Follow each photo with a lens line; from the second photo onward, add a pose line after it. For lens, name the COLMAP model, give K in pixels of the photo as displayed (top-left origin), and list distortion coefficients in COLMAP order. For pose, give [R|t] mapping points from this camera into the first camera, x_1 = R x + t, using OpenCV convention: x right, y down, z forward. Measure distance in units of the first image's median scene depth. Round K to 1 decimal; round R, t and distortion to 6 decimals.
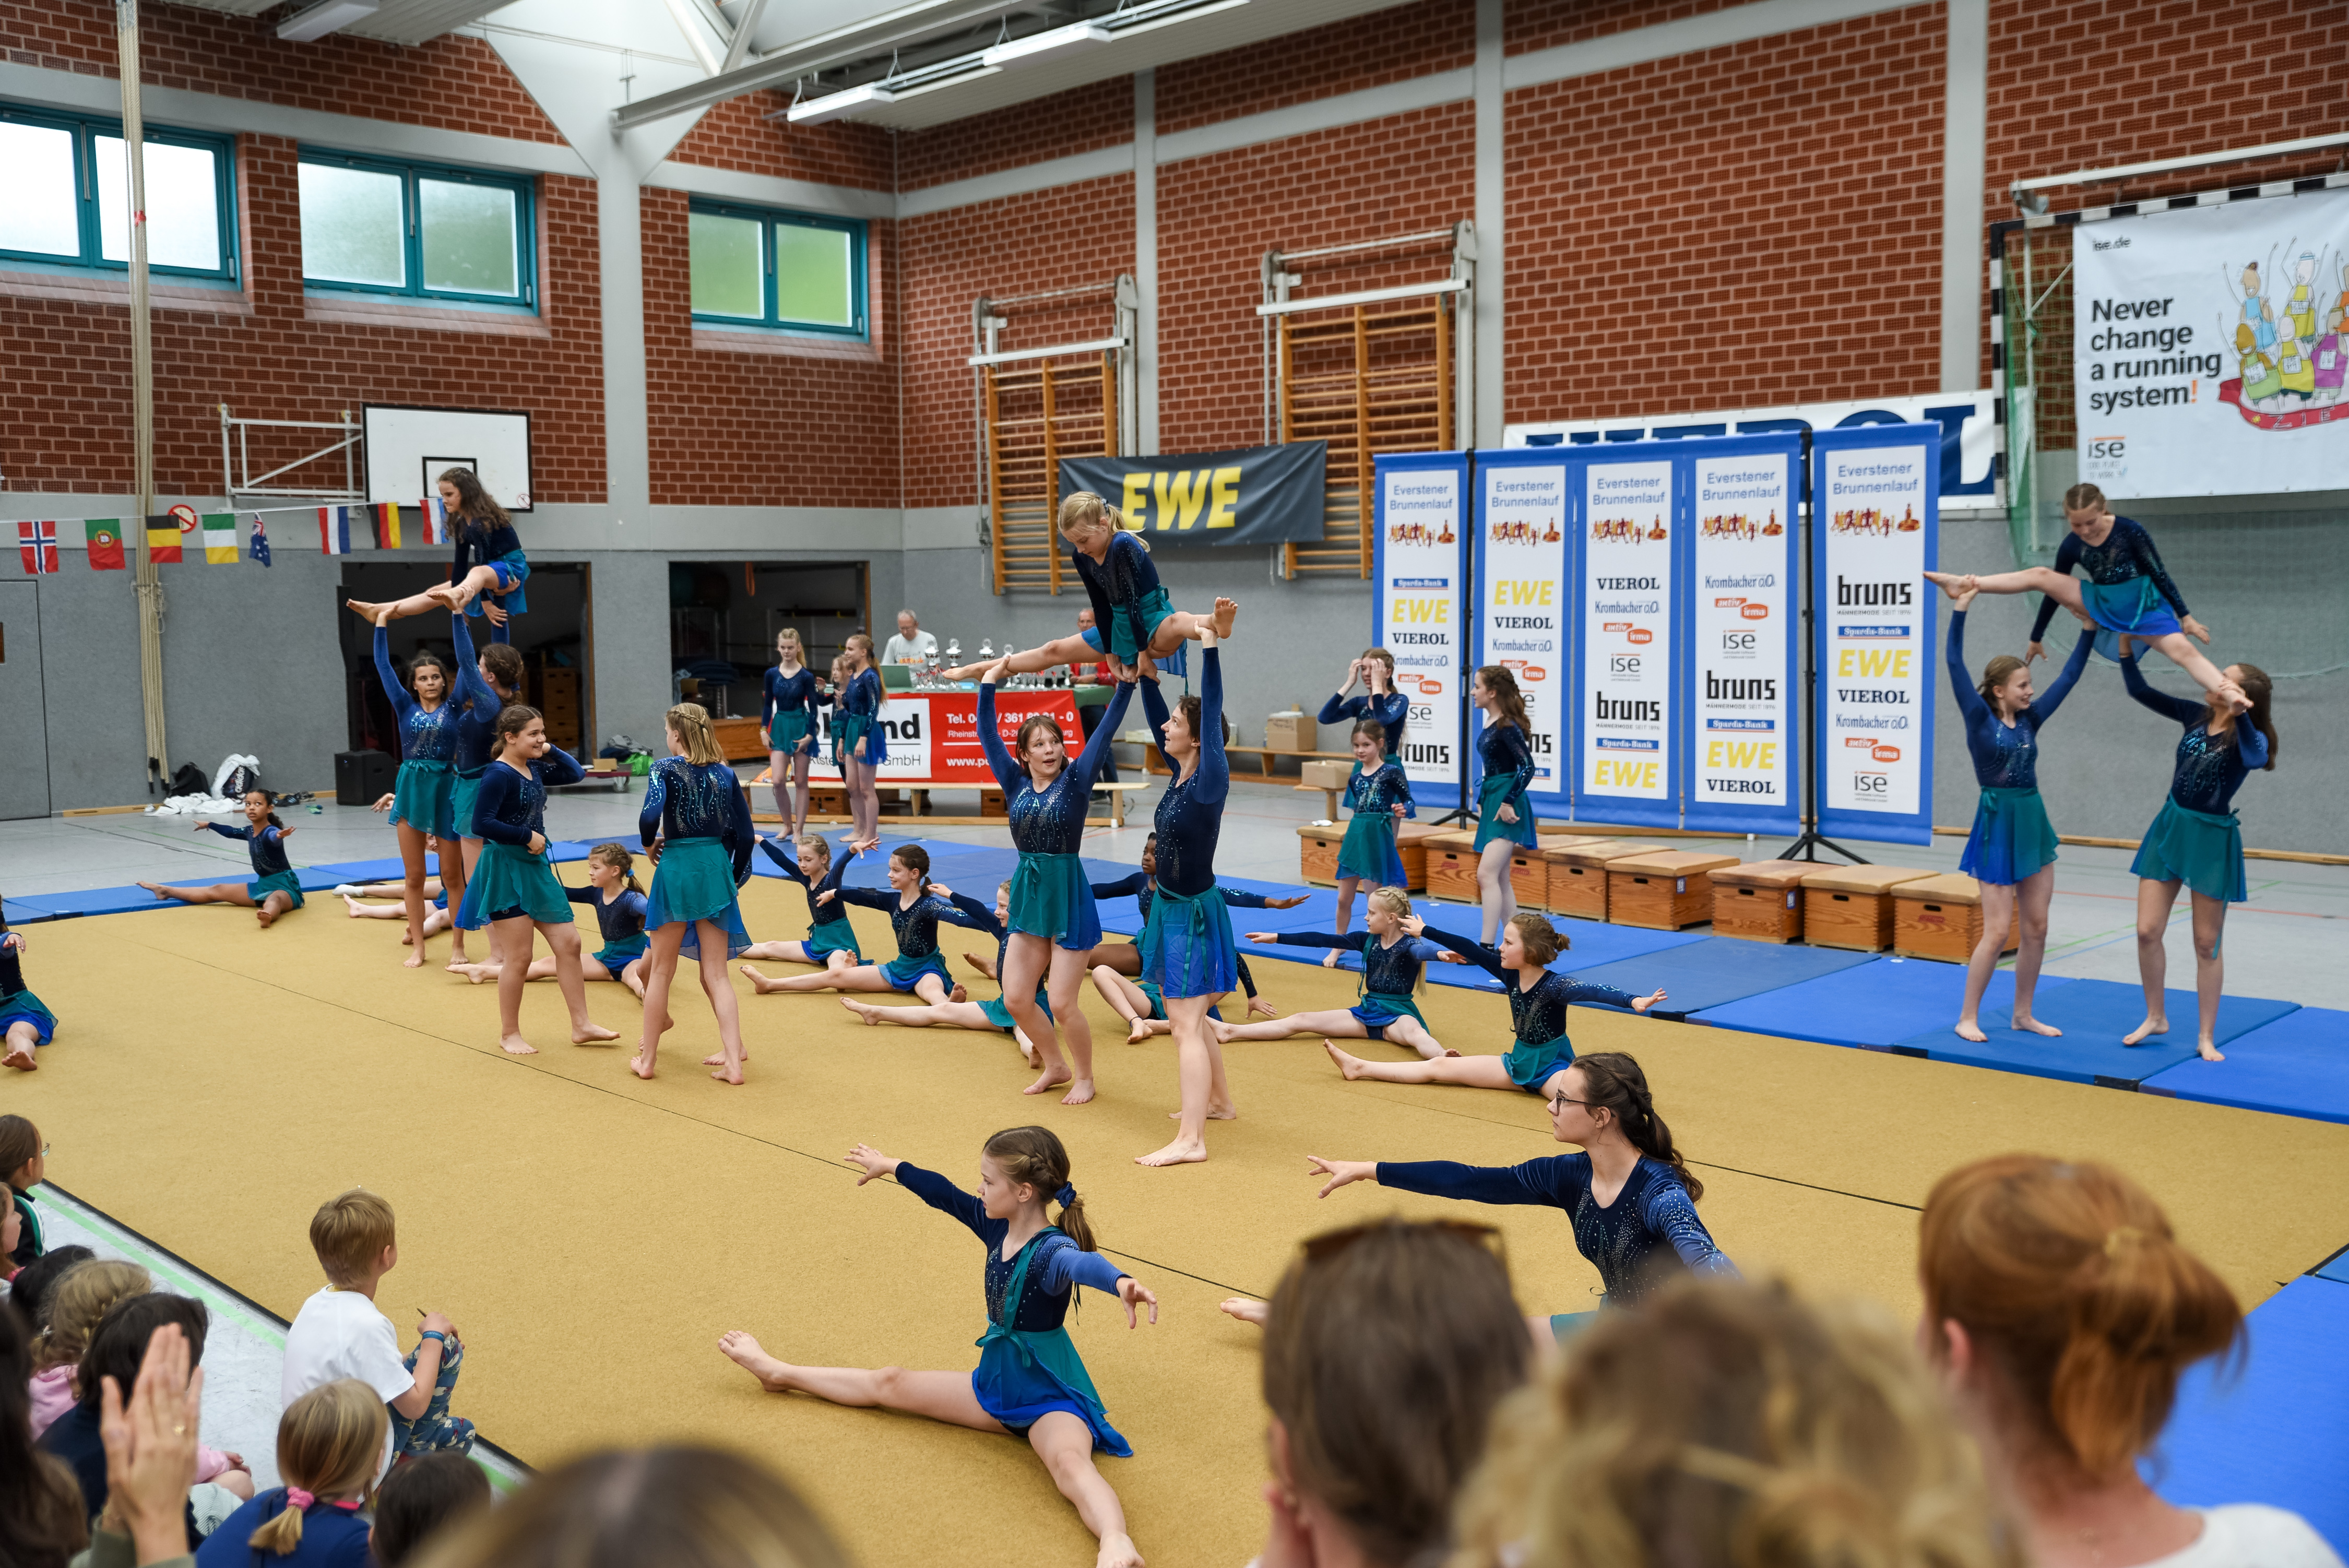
lens RADIAL K [[2196.4, 0, 1173.8], [0, 2196.4, 786.7], [0, 0, 1]] dist [0.022704, 0.000000]
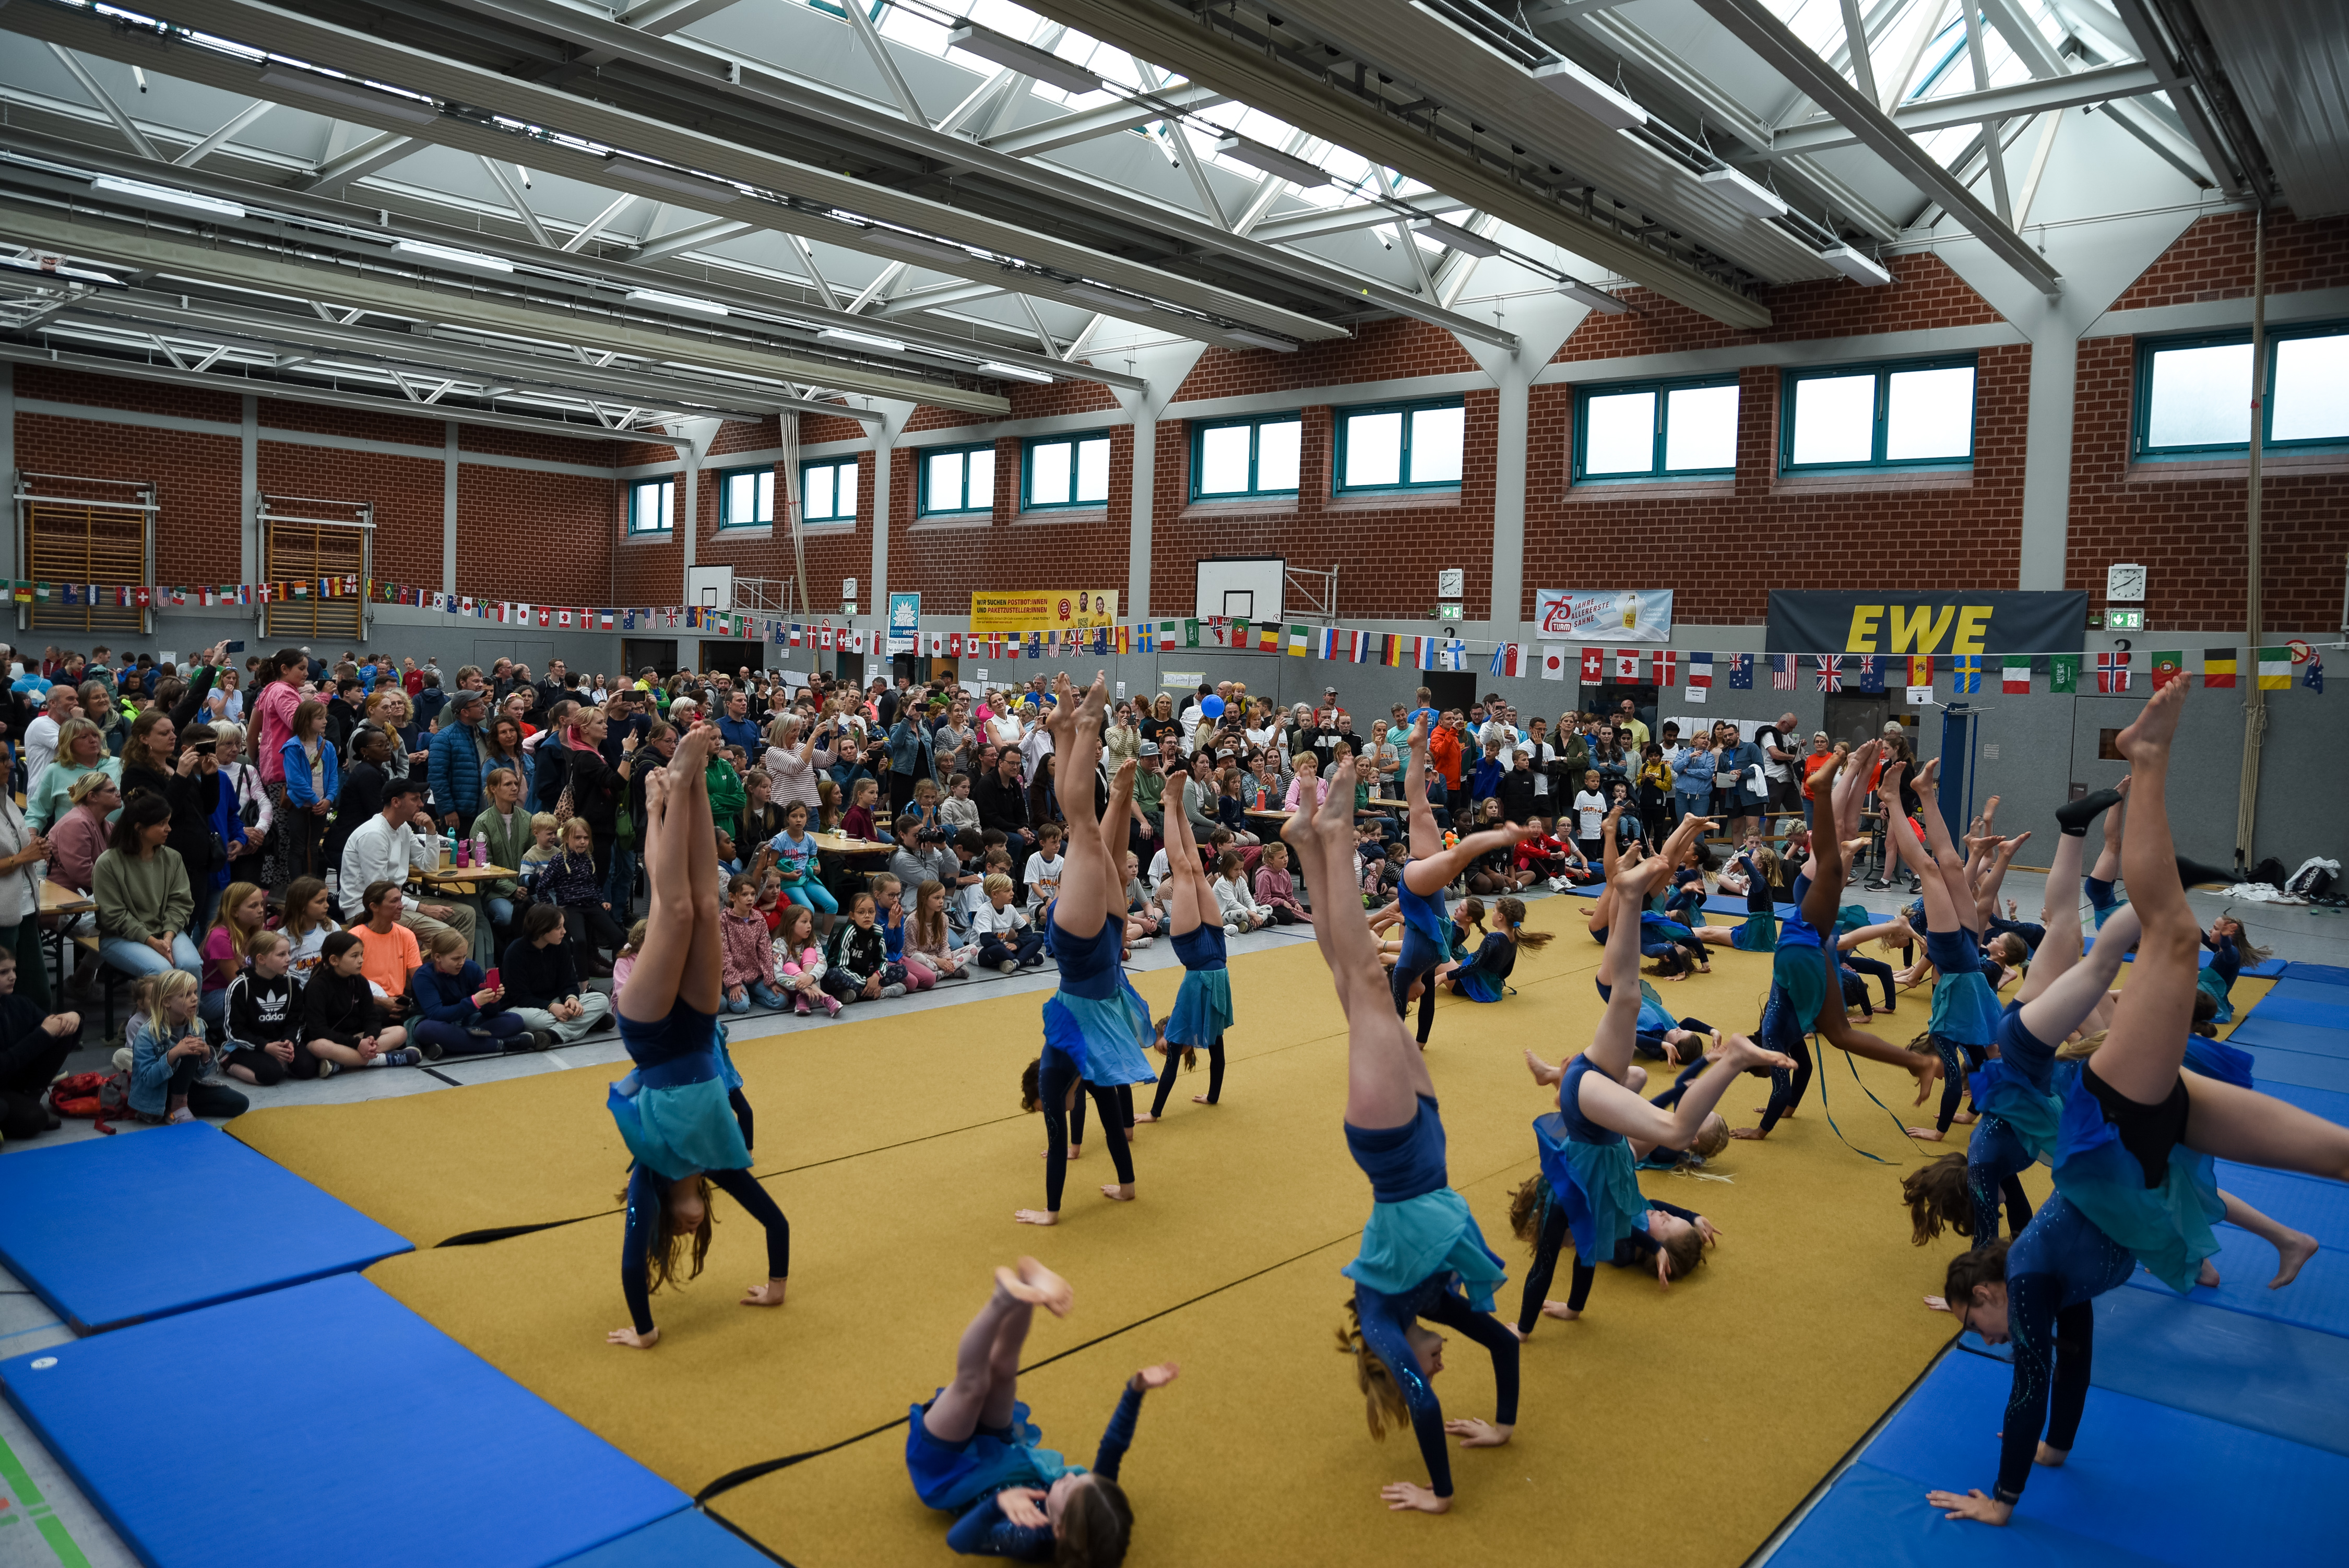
lens RADIAL K [[1594.4, 0, 1174.4], [0, 1594.4, 769.2], [0, 0, 1]] dist [-0.029221, 0.002079]
pose [[0.099491, 0.076894, -0.992063, 0.529642], [-0.131477, 0.989284, 0.063493, -0.054407], [0.986314, 0.124117, 0.108535, 0.520048]]
